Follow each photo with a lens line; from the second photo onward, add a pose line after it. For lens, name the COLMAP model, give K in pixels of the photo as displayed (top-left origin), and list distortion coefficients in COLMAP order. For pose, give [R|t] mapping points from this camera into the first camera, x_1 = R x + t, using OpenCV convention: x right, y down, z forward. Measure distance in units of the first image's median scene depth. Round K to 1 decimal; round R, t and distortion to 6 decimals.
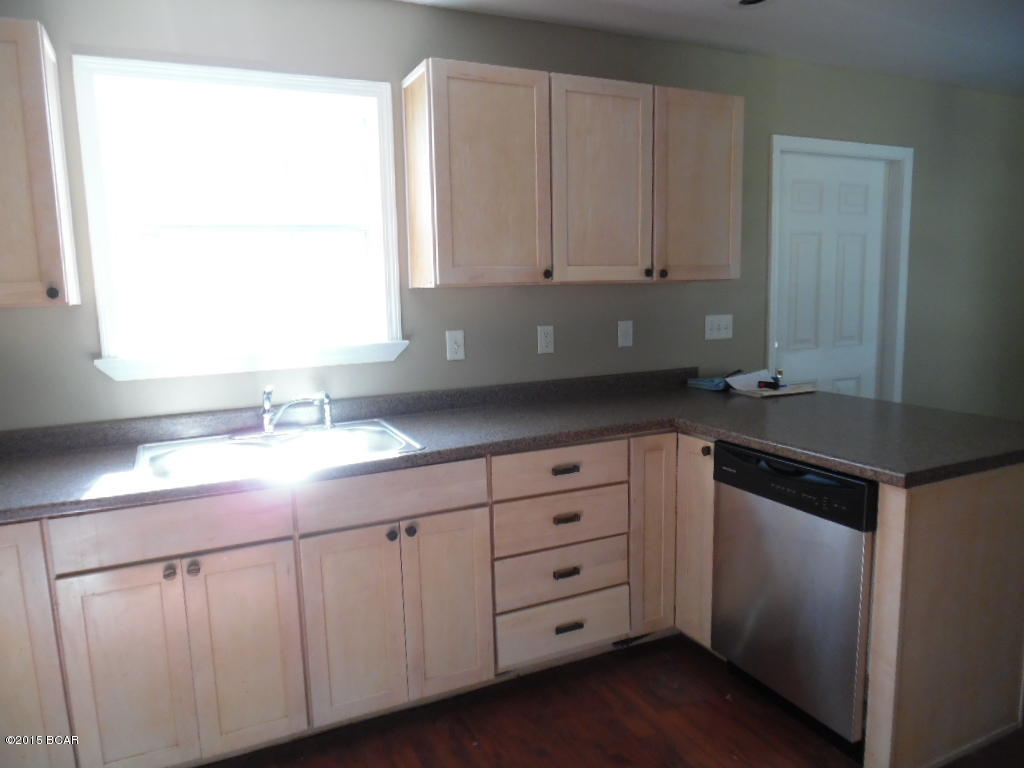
lens RADIAL K [[707.8, 0, 512.0], [0, 707.8, 384.0], [0, 0, 1]] dist [-0.023373, -0.000503]
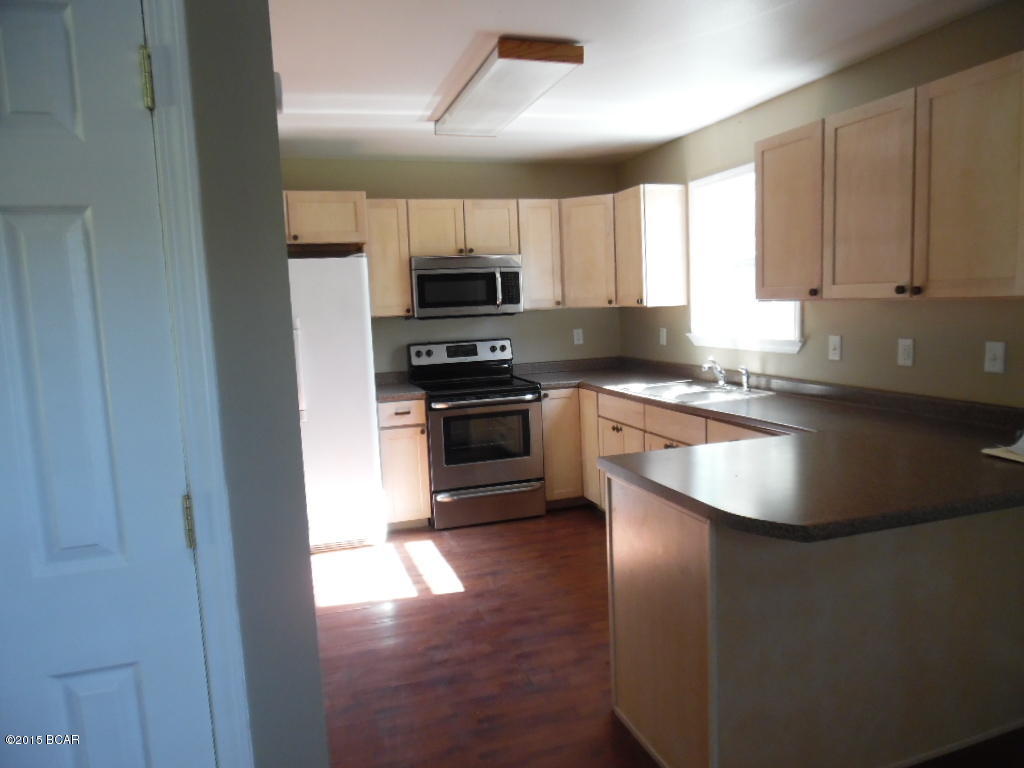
lens RADIAL K [[707.8, 0, 512.0], [0, 707.8, 384.0], [0, 0, 1]] dist [-0.023373, -0.000503]
pose [[-0.119285, 0.145364, -0.982161, 1.441772], [-0.095359, 0.982974, 0.157066, -0.159184], [0.988270, 0.112393, -0.103393, 0.723712]]
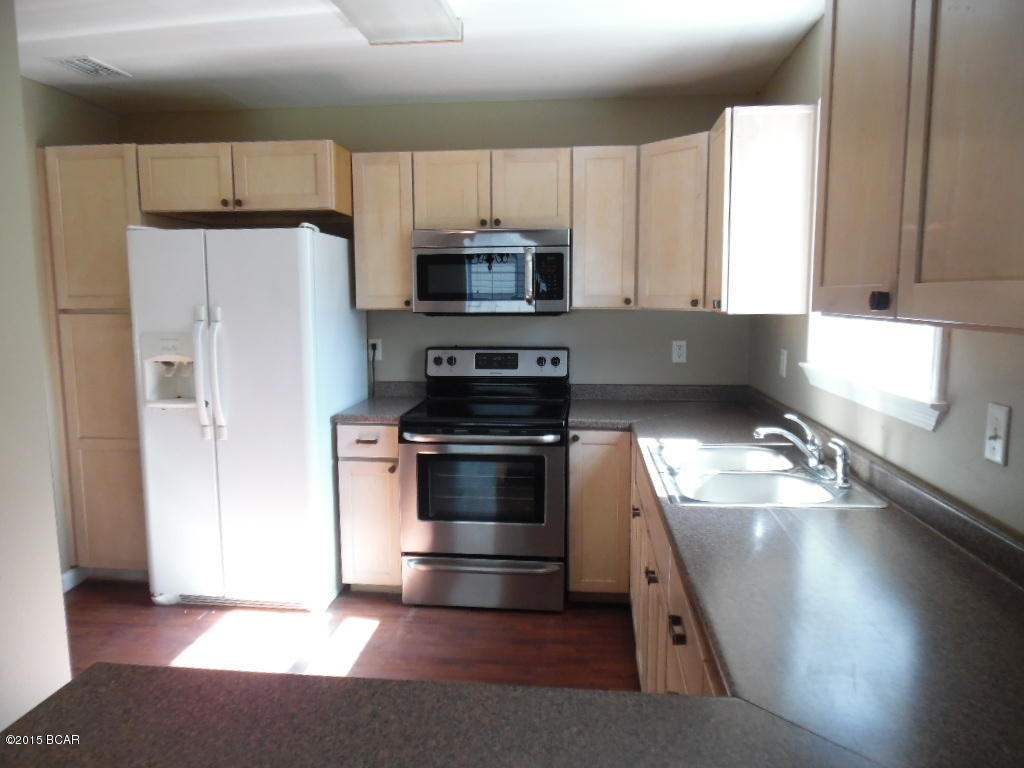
lens RADIAL K [[718.0, 0, 512.0], [0, 718.0, 384.0], [0, 0, 1]] dist [-0.015514, -0.000547]
pose [[-0.516937, 0.130265, -0.846054, 0.657944], [-0.104599, 0.971335, 0.213464, -0.201176], [0.849609, 0.198843, -0.488494, 1.166691]]
